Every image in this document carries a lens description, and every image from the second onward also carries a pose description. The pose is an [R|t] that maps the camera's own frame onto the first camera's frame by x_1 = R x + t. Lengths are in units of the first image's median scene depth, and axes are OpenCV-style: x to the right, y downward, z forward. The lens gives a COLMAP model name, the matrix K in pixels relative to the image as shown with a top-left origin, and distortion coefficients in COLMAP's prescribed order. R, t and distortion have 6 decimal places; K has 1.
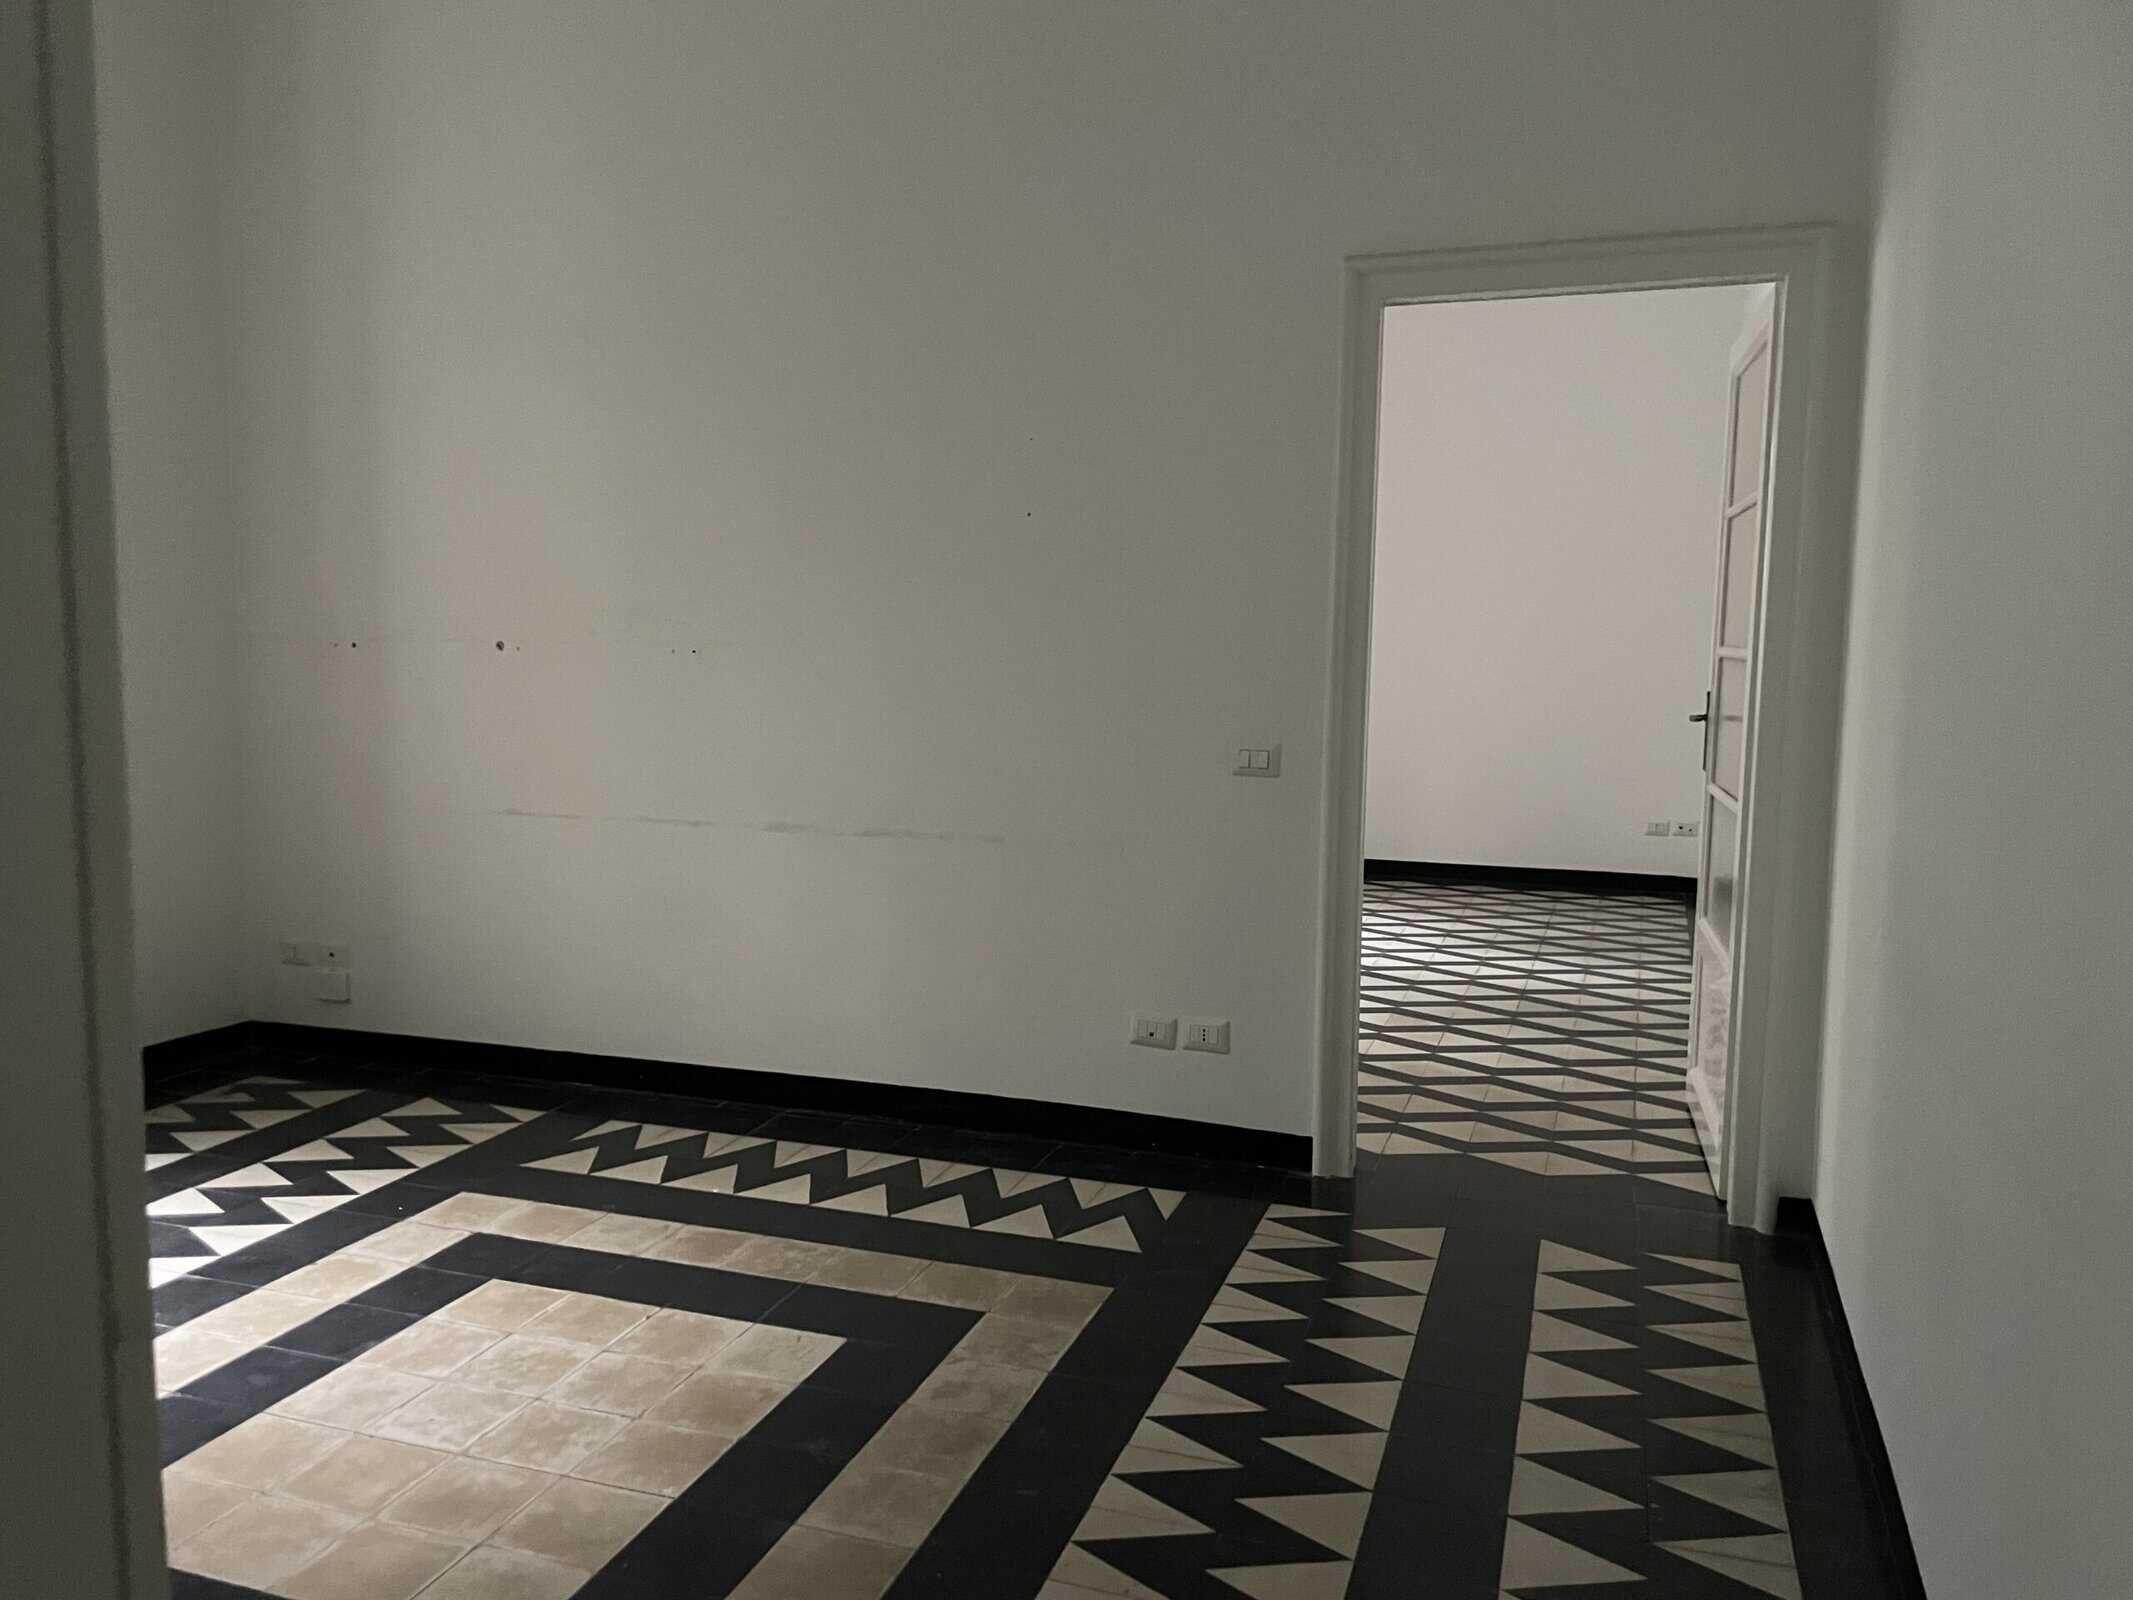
lens RADIAL K [[1583.8, 0, 1066.5], [0, 1583.8, 800.0], [0, 0, 1]] dist [0.091153, -0.127030]
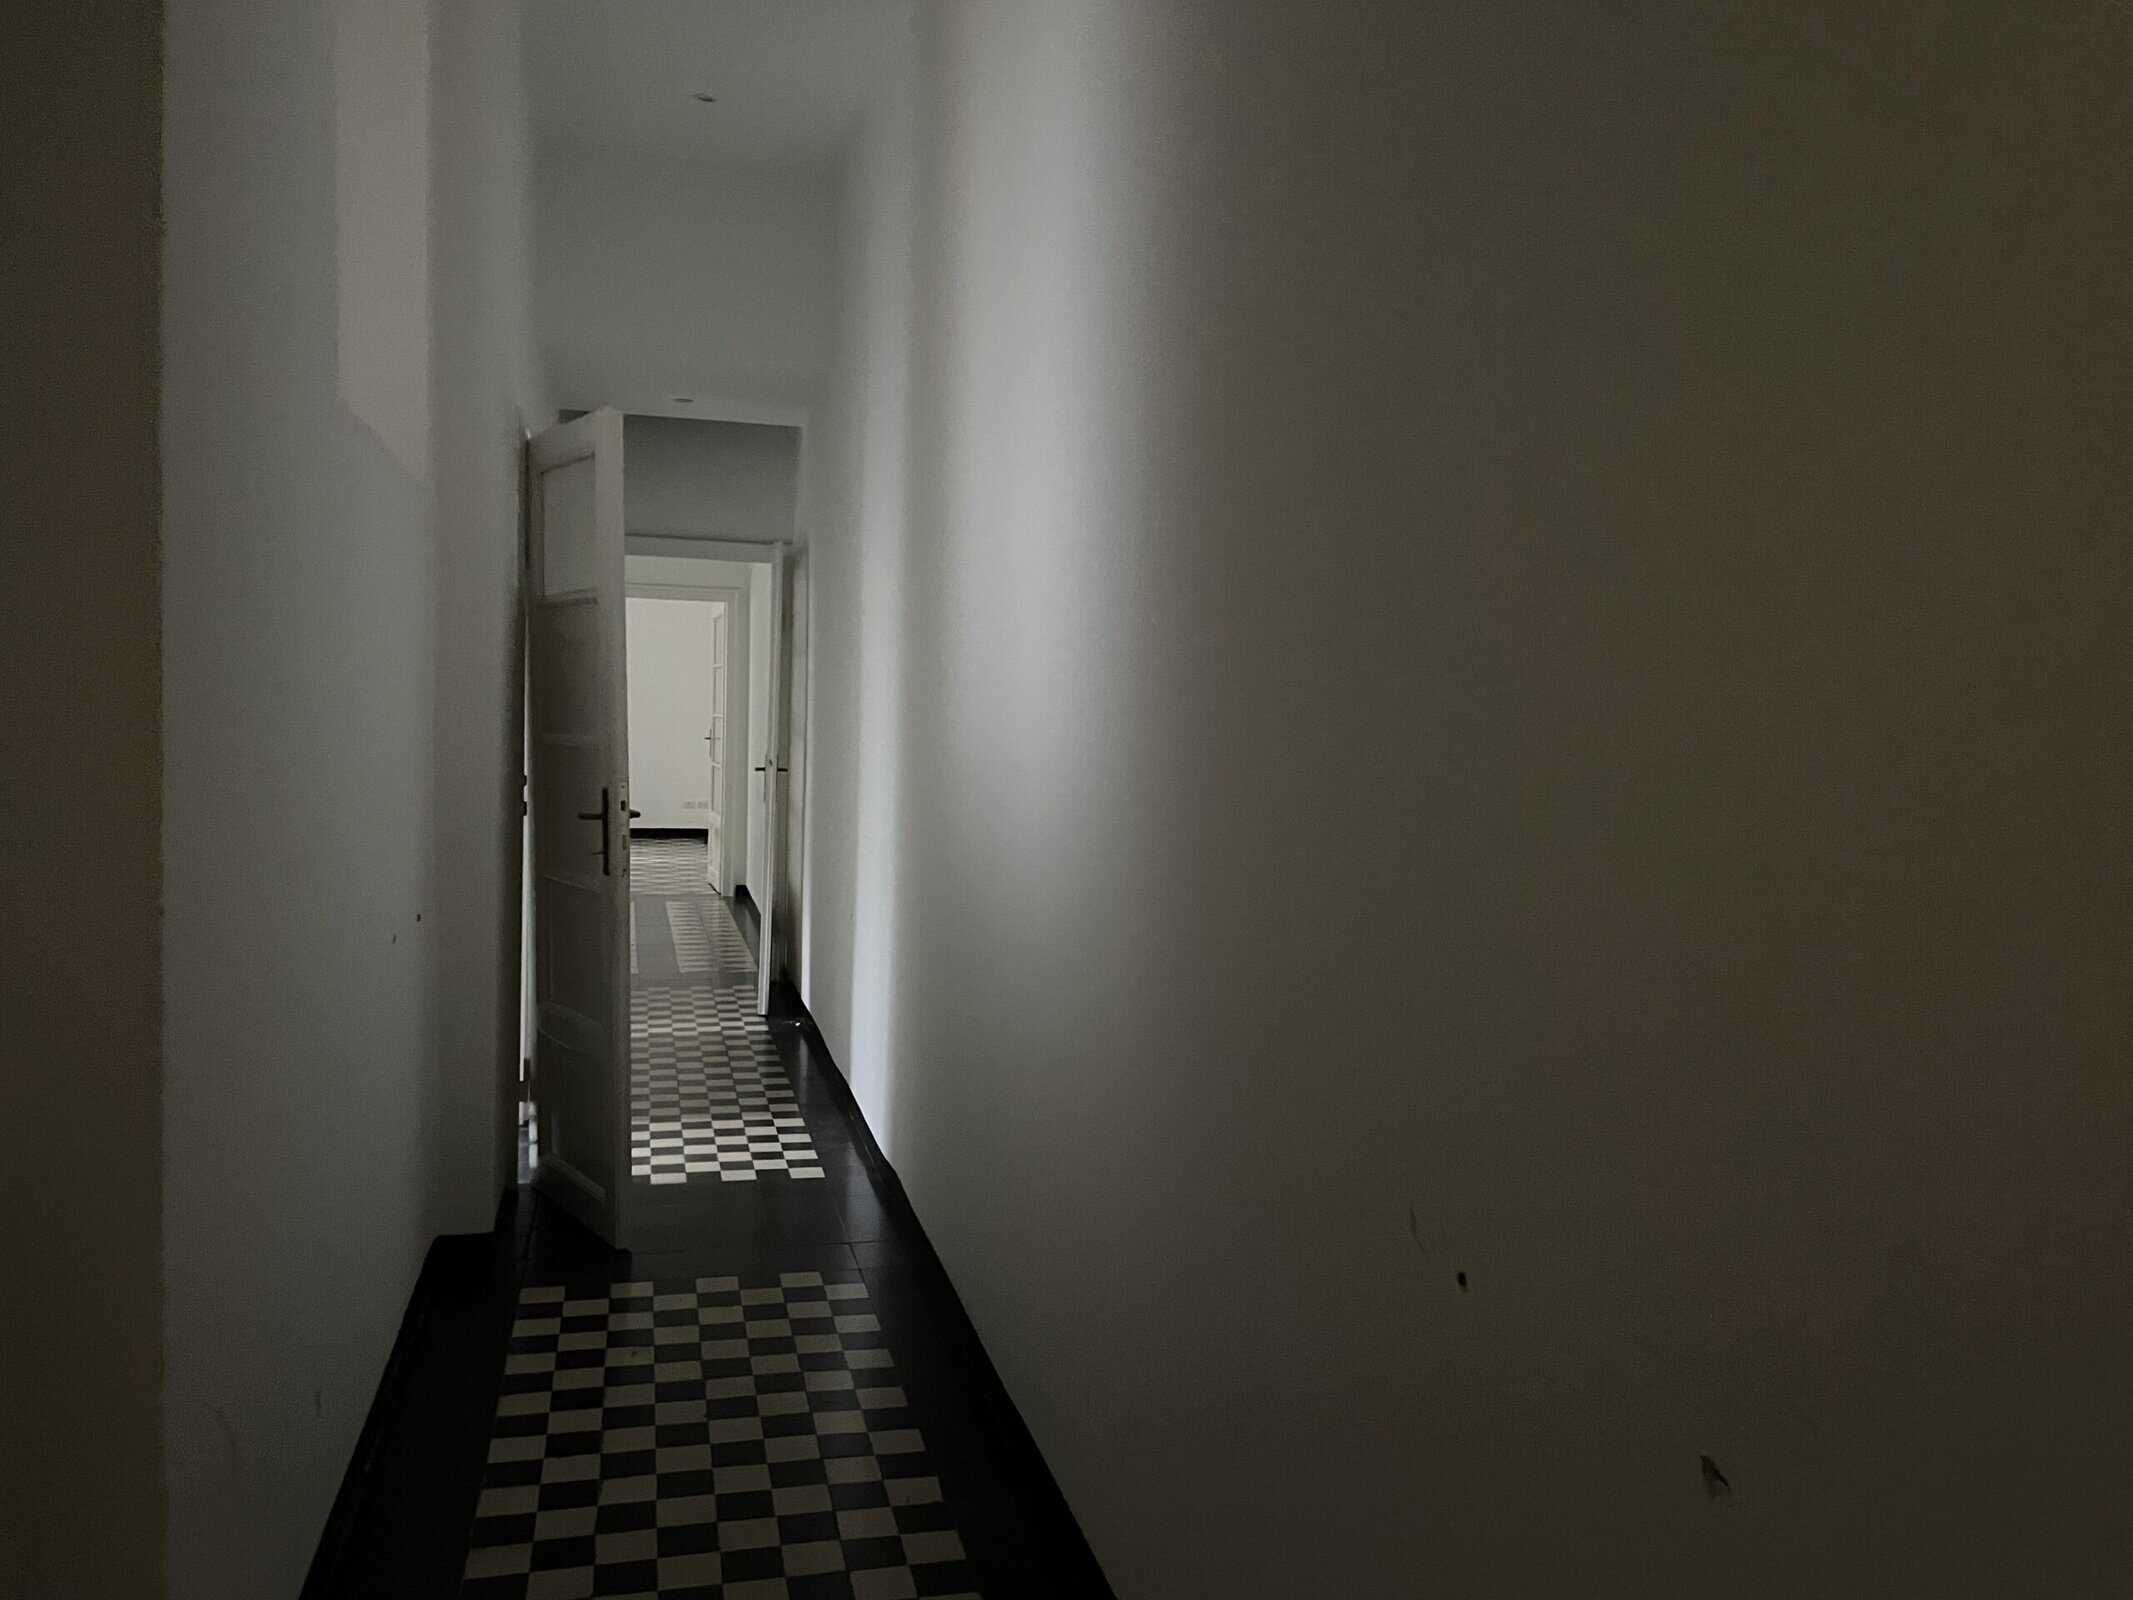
lens RADIAL K [[1583.8, 0, 1066.5], [0, 1583.8, 800.0], [0, 0, 1]] dist [0.091153, -0.127030]
pose [[0.824851, -0.021162, 0.564954, -0.767728], [0.042077, 0.998826, -0.024020, 0.173484], [-0.563782, 0.043584, 0.824773, -1.907243]]
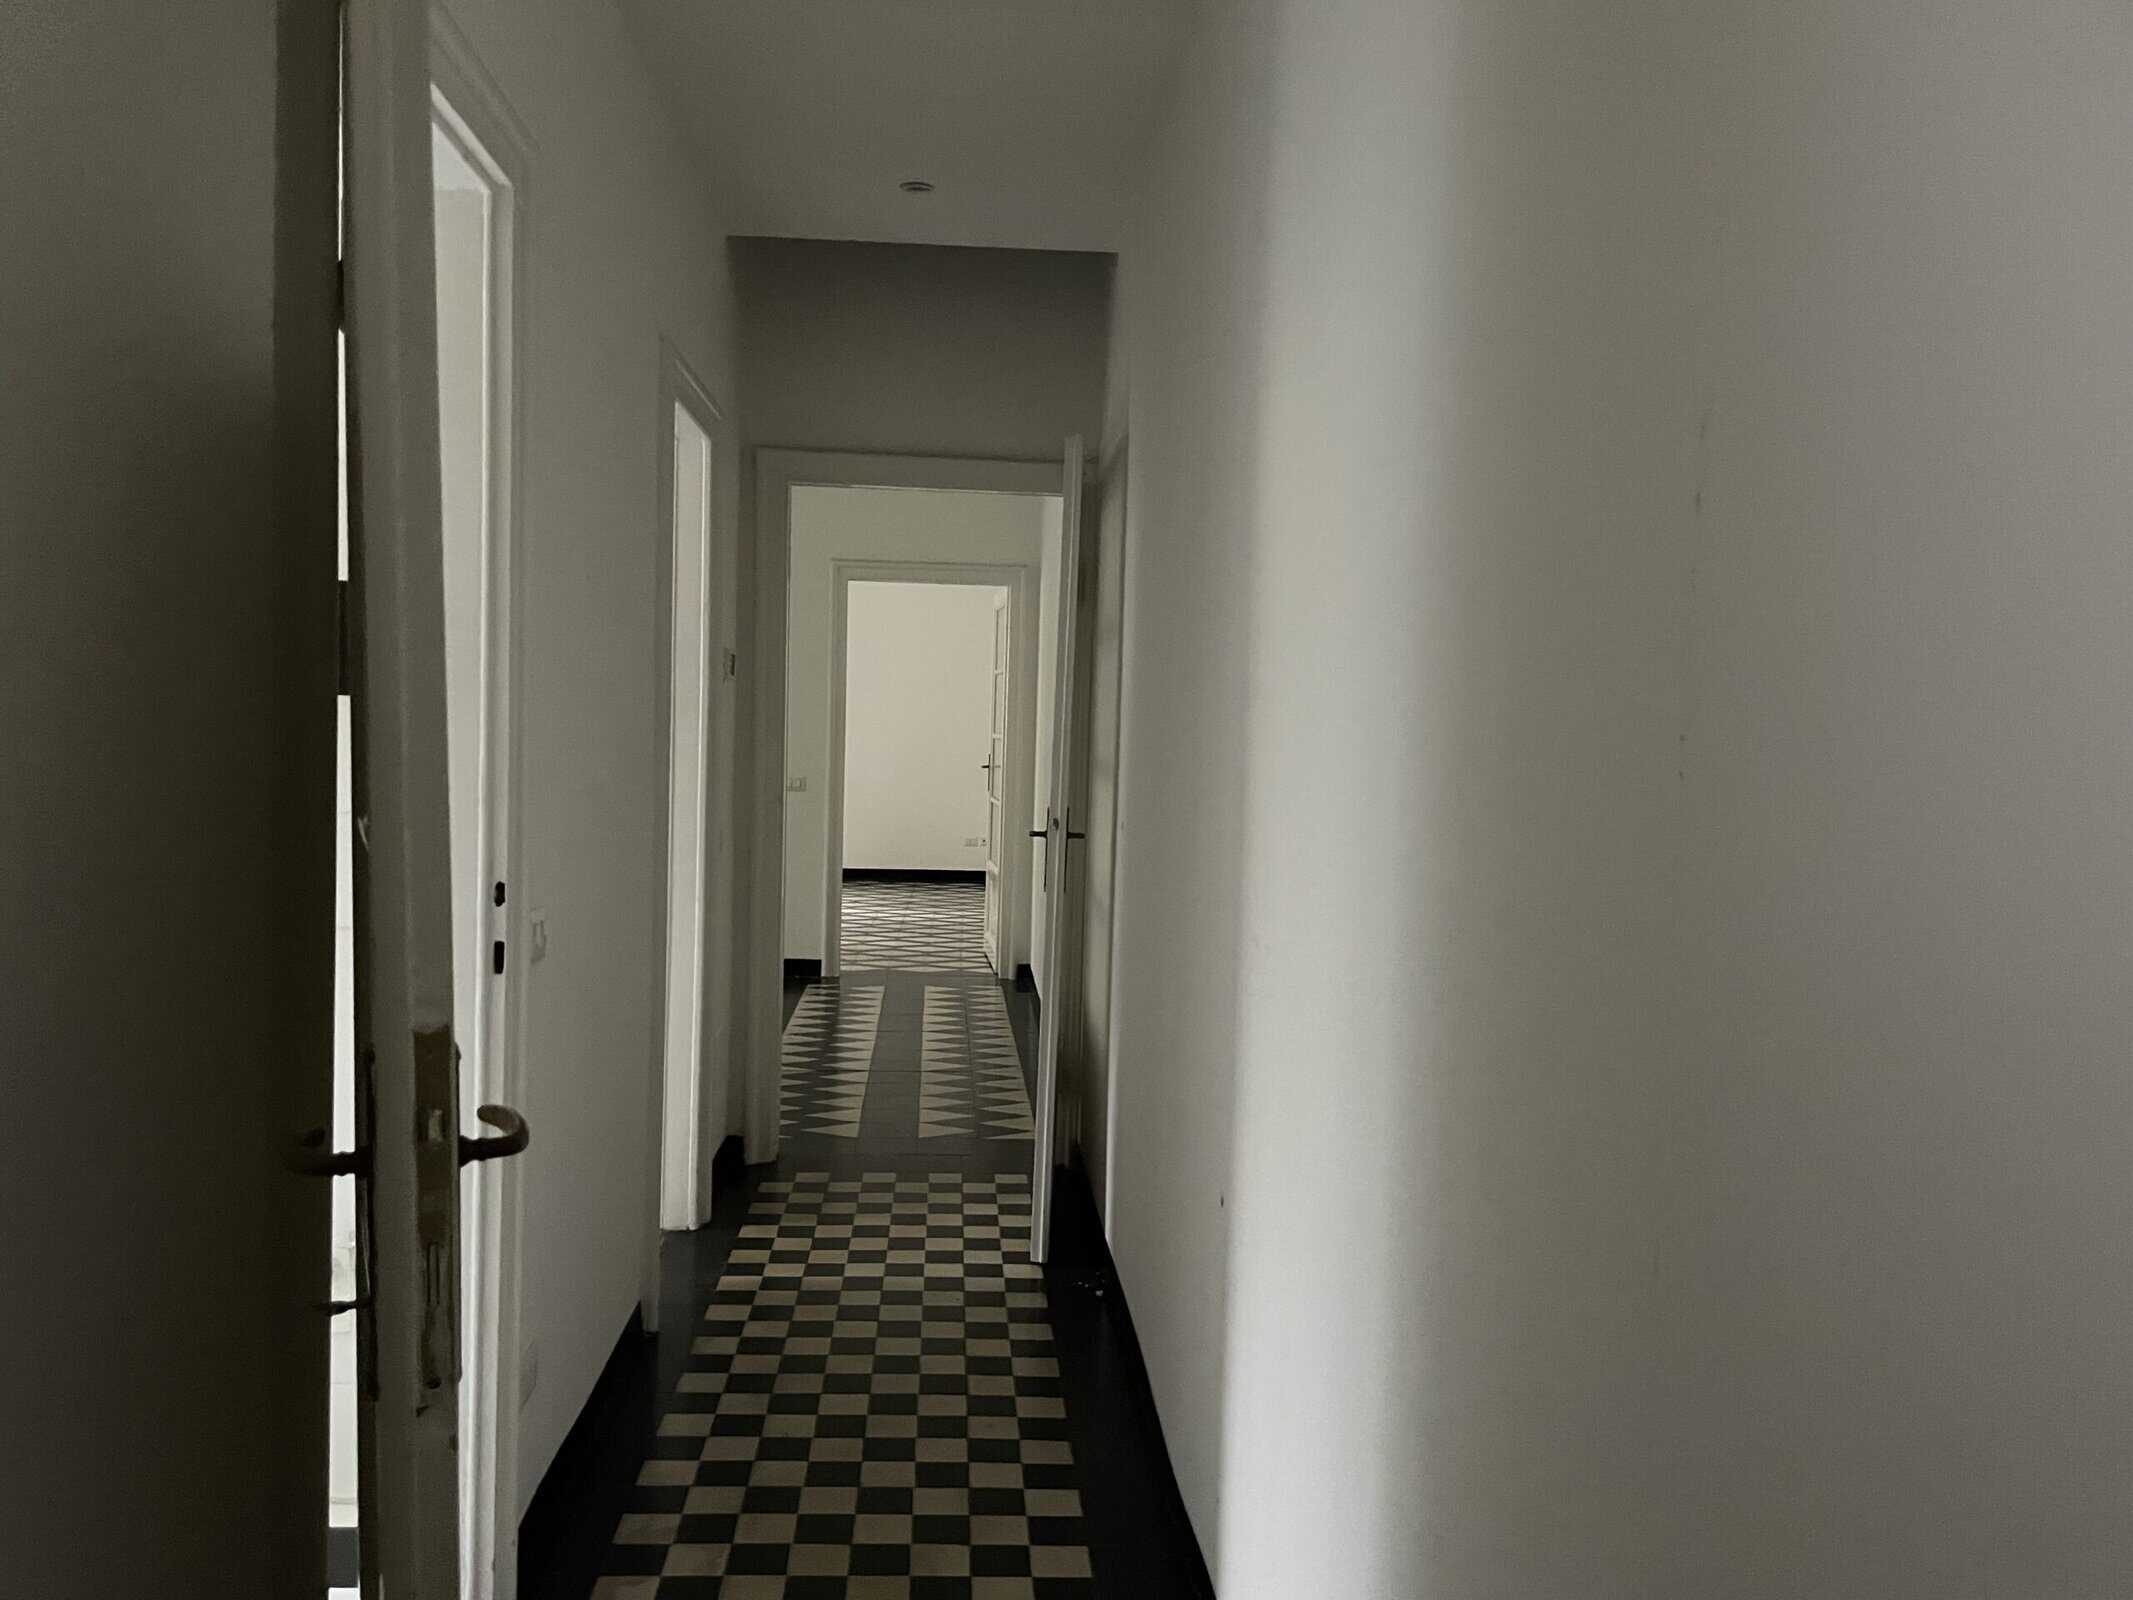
lens RADIAL K [[1583.8, 0, 1066.5], [0, 1583.8, 800.0], [0, 0, 1]] dist [0.091153, -0.127030]
pose [[0.915721, -0.006772, 0.401757, -0.420447], [0.024839, 0.998900, -0.039778, 0.094374], [-0.401046, 0.046405, 0.914882, -1.152911]]
